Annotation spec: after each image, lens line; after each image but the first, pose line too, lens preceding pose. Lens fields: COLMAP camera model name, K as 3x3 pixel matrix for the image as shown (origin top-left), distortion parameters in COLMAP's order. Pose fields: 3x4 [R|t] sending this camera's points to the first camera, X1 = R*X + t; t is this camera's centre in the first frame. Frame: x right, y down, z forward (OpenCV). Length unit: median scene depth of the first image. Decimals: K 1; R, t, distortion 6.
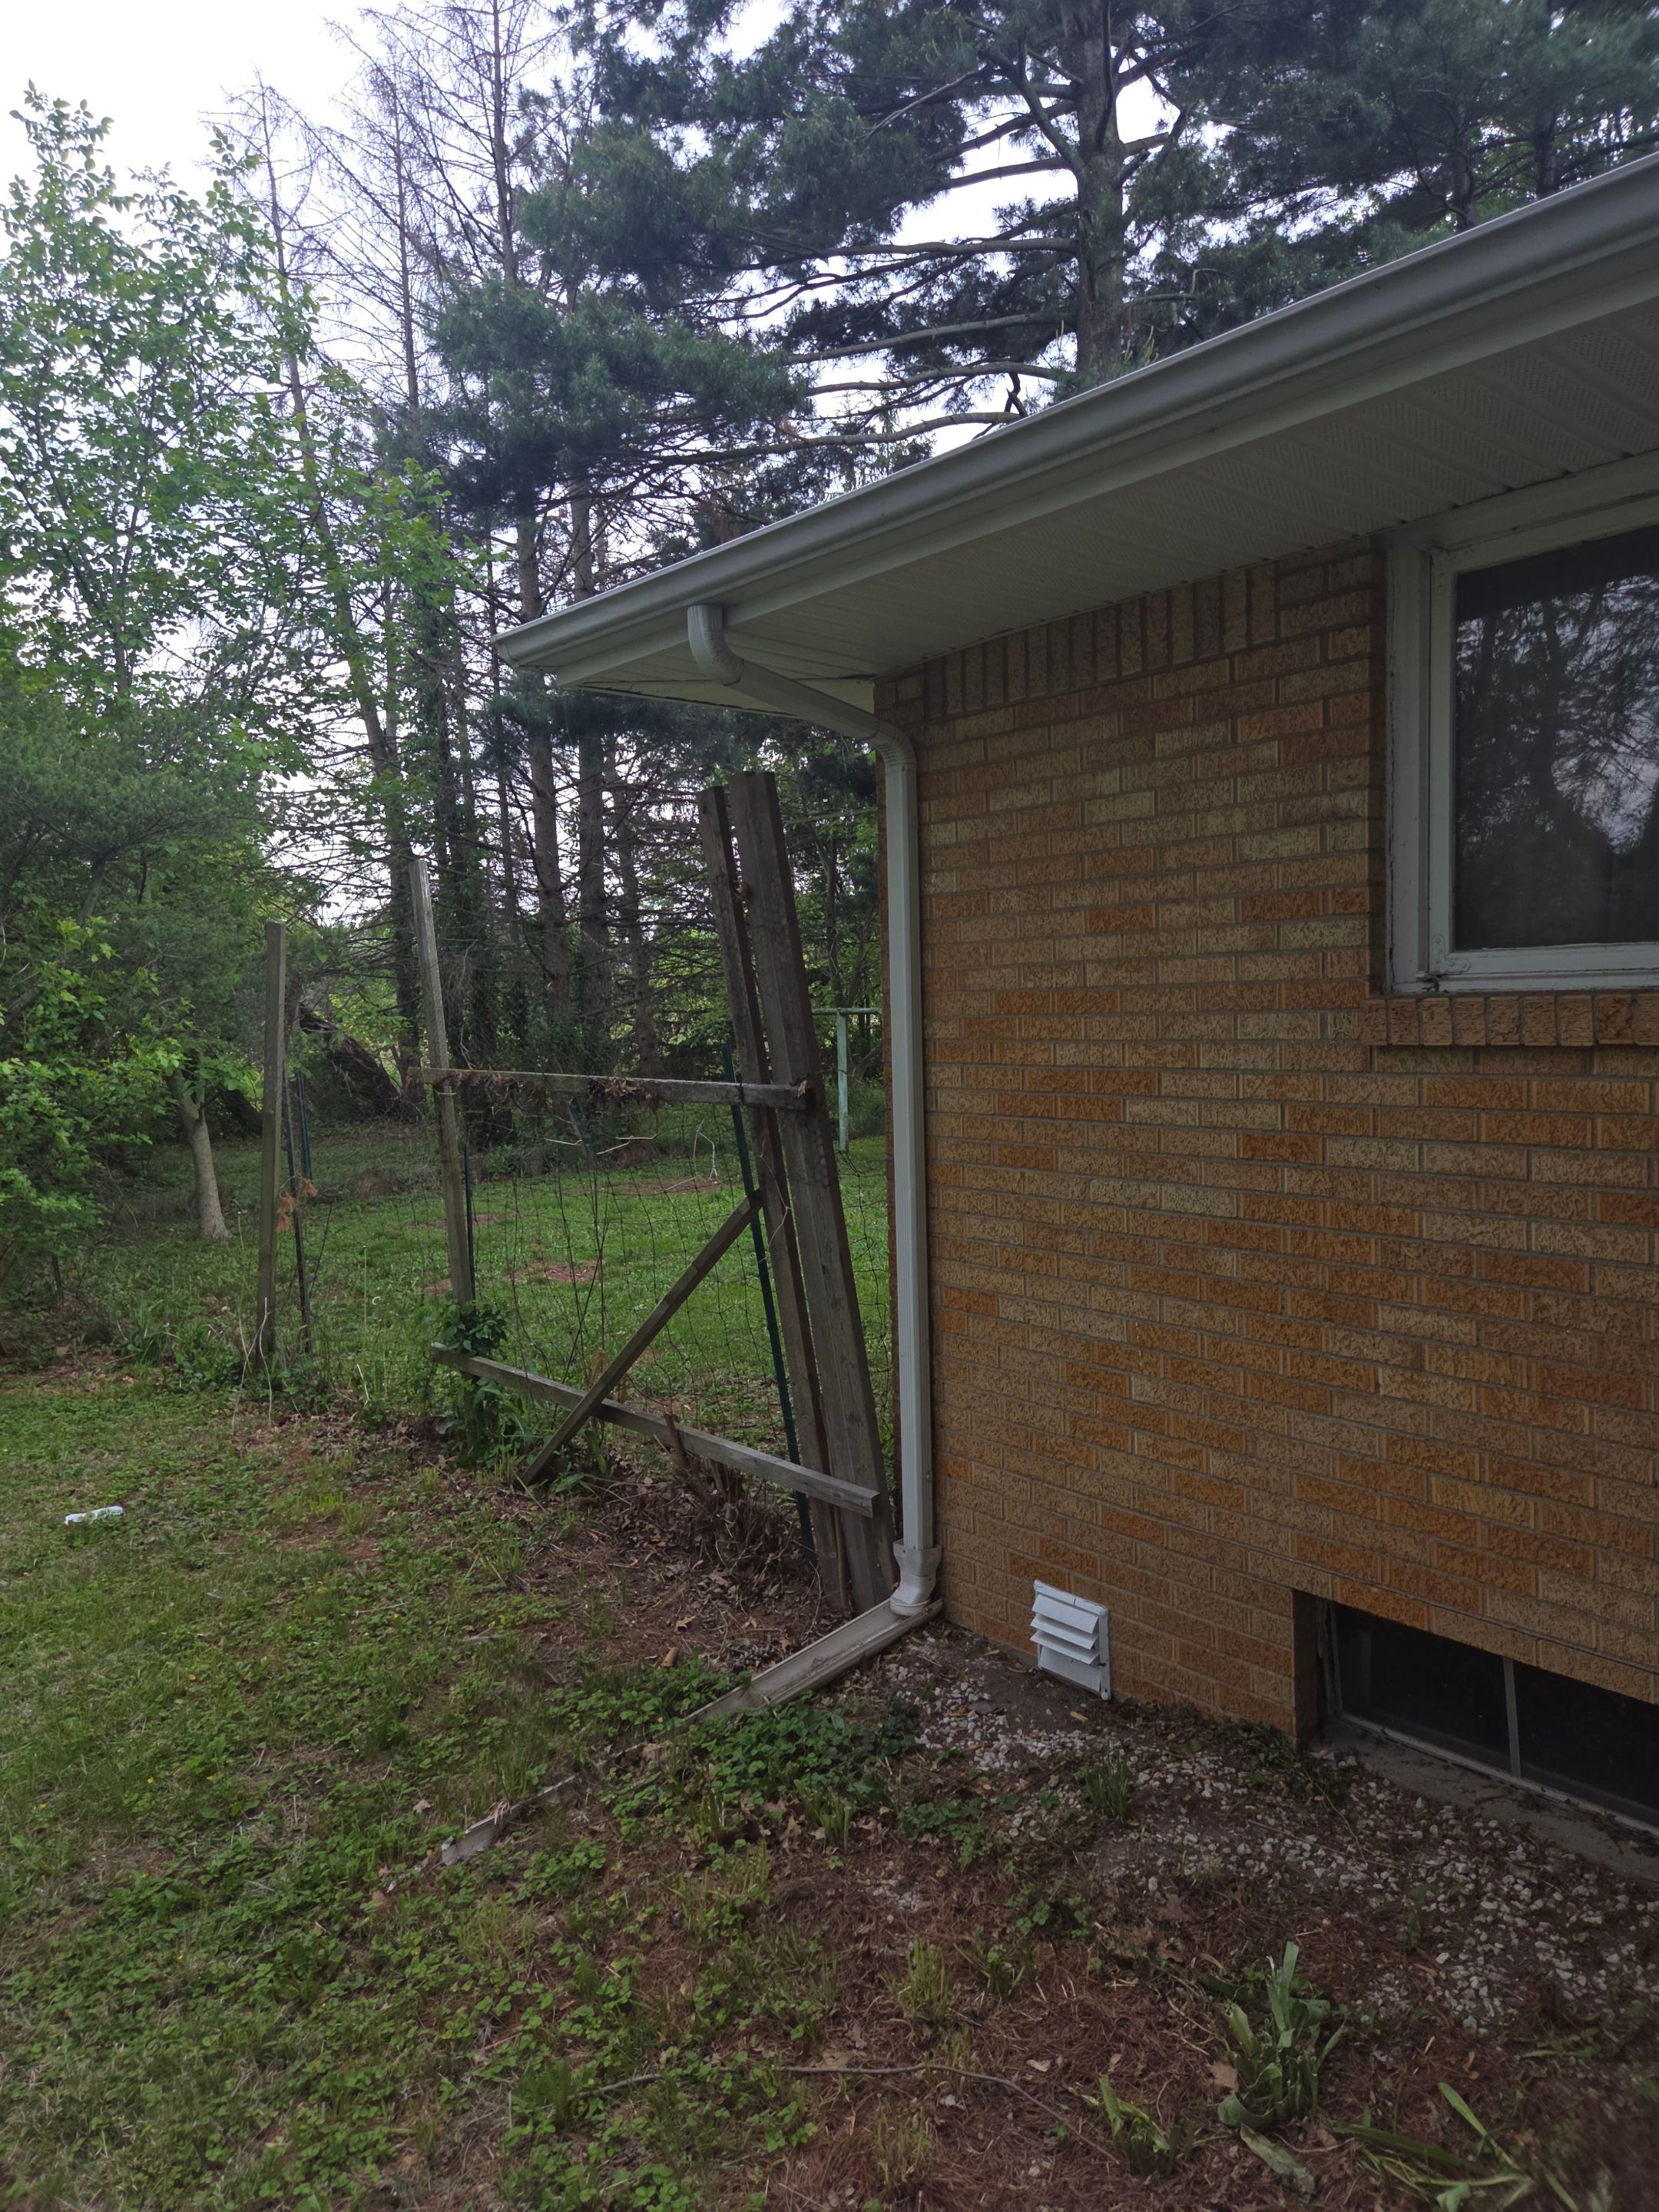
lens RADIAL K [[1460.7, 0, 829.5], [0, 1460.7, 1106.0], [0, 0, 1]] dist [0.056281, -0.050522]
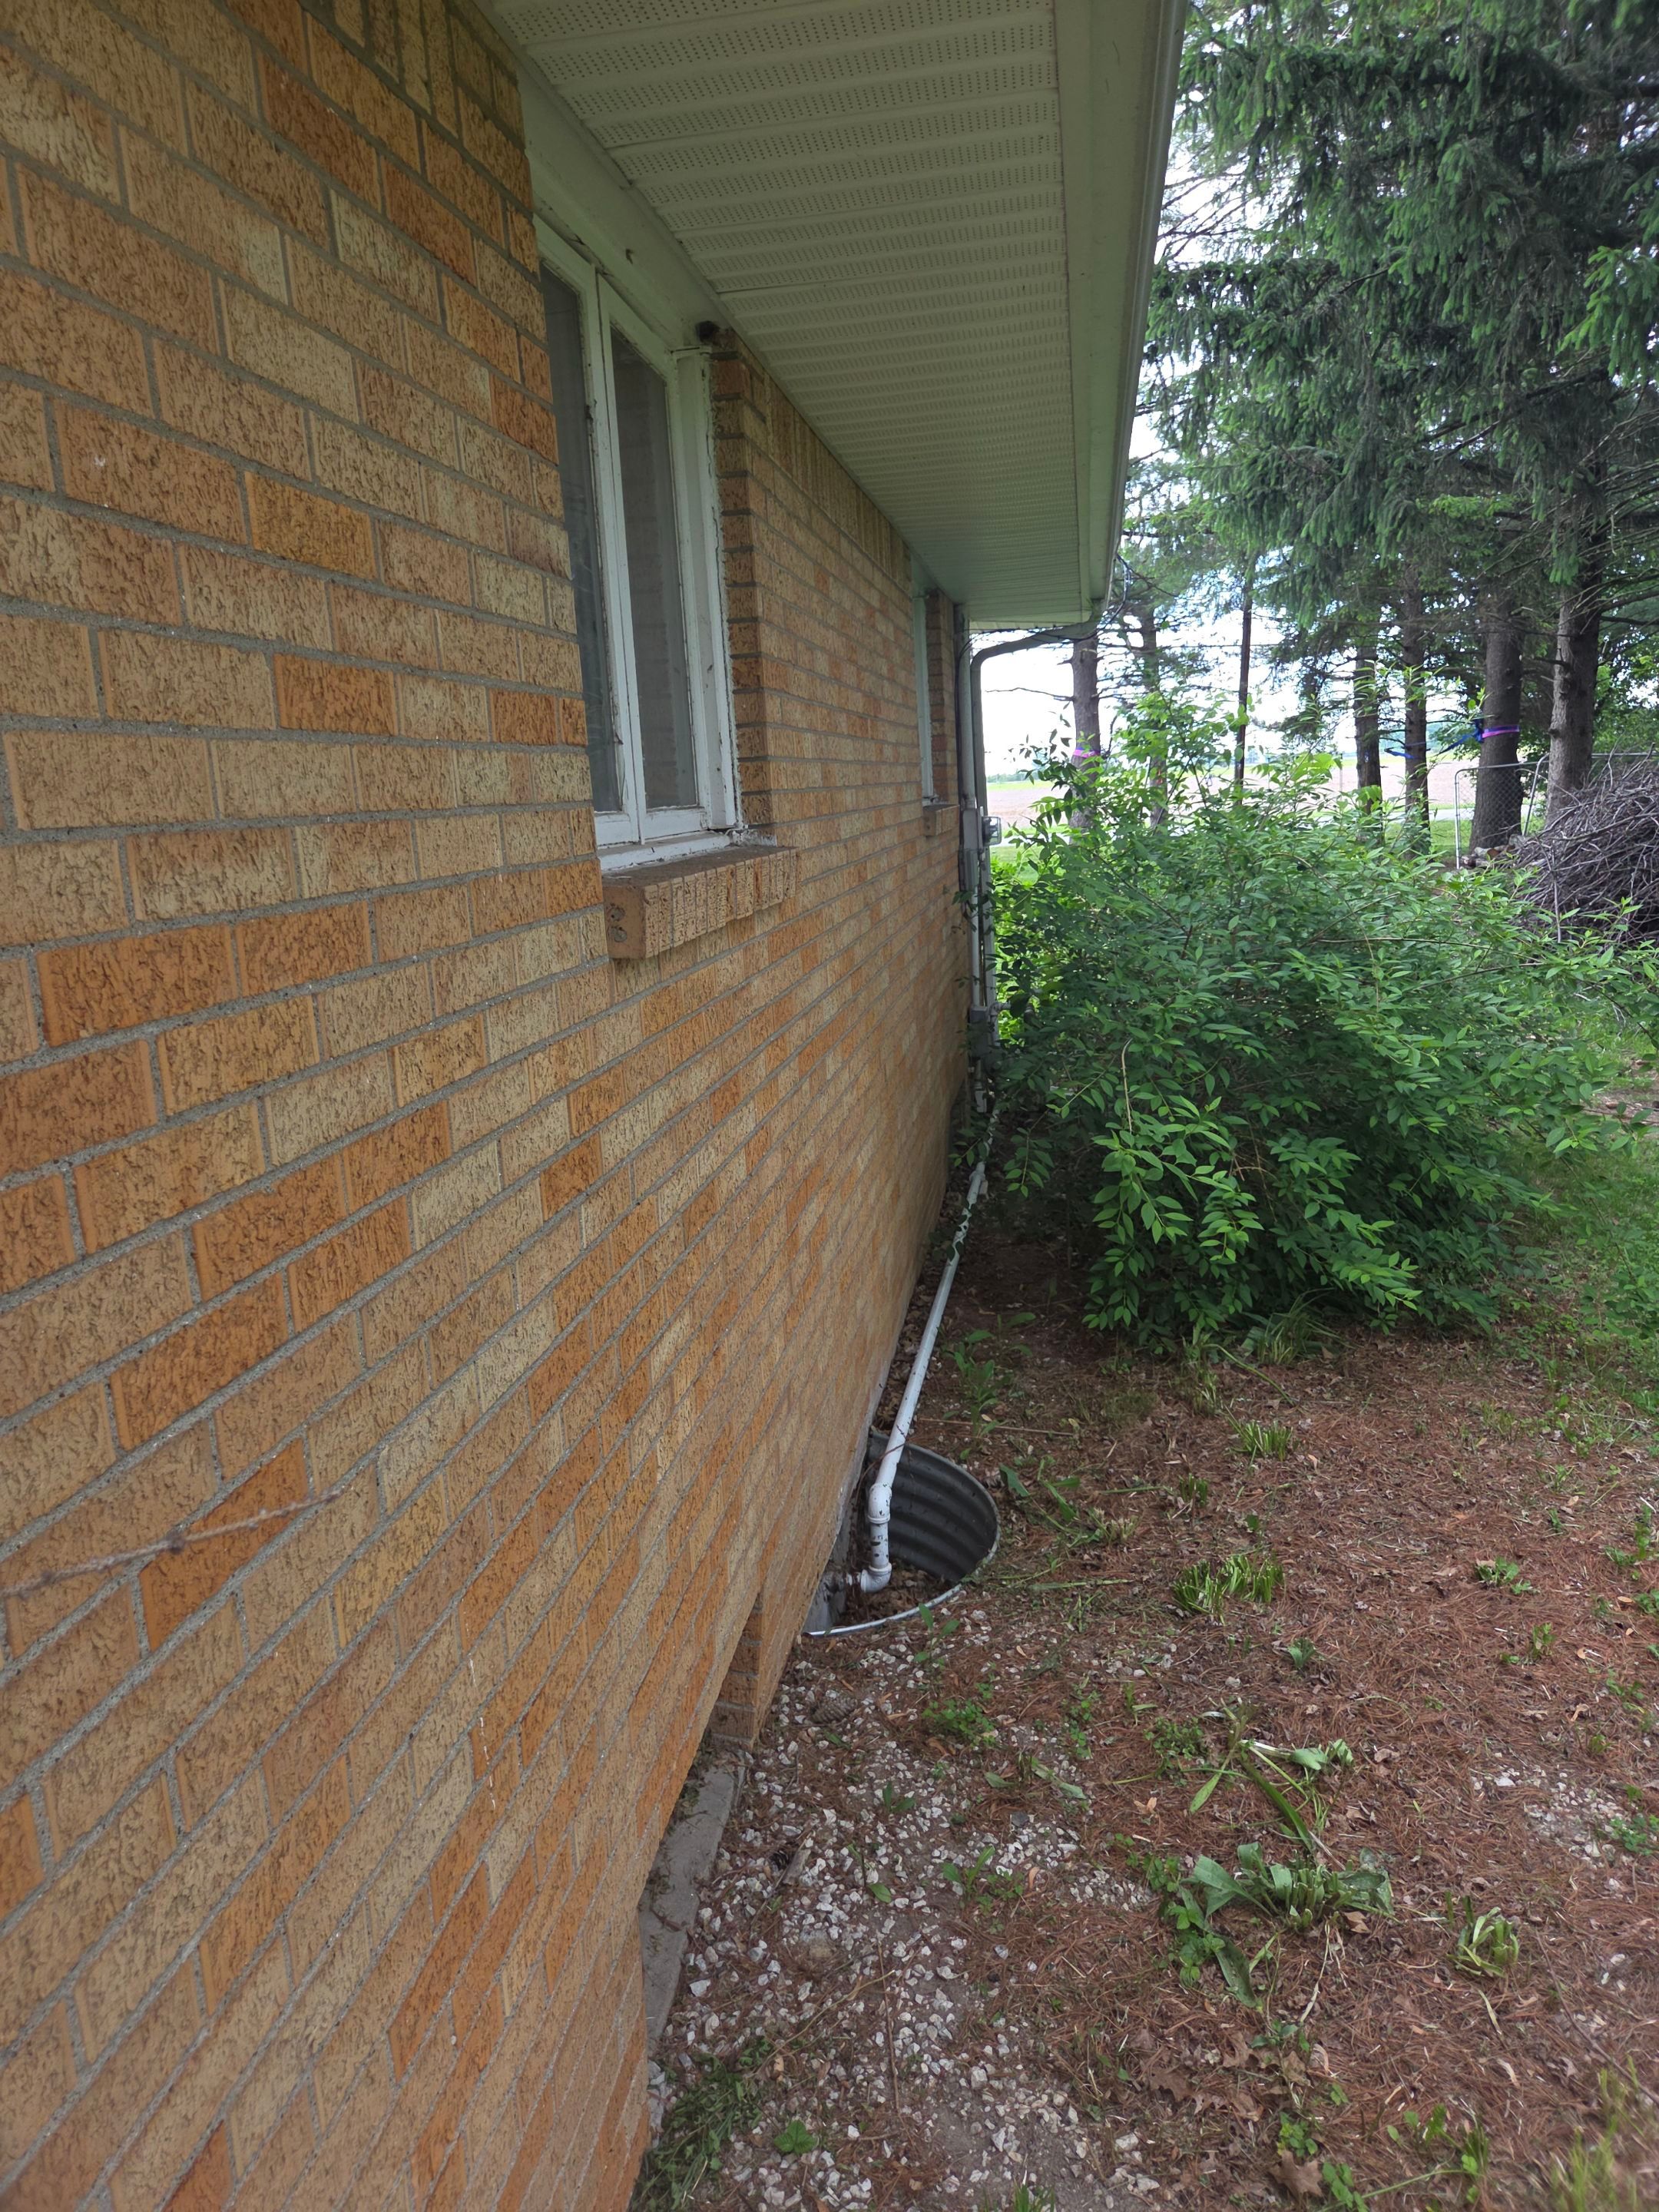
lens RADIAL K [[1460.7, 0, 829.5], [0, 1460.7, 1106.0], [0, 0, 1]] dist [0.056281, -0.050522]
pose [[-0.615227, -0.098133, 0.782218, -0.154610], [0.137196, 0.963754, 0.228814, -0.096094], [-0.776320, 0.248089, -0.579464, 1.111140]]
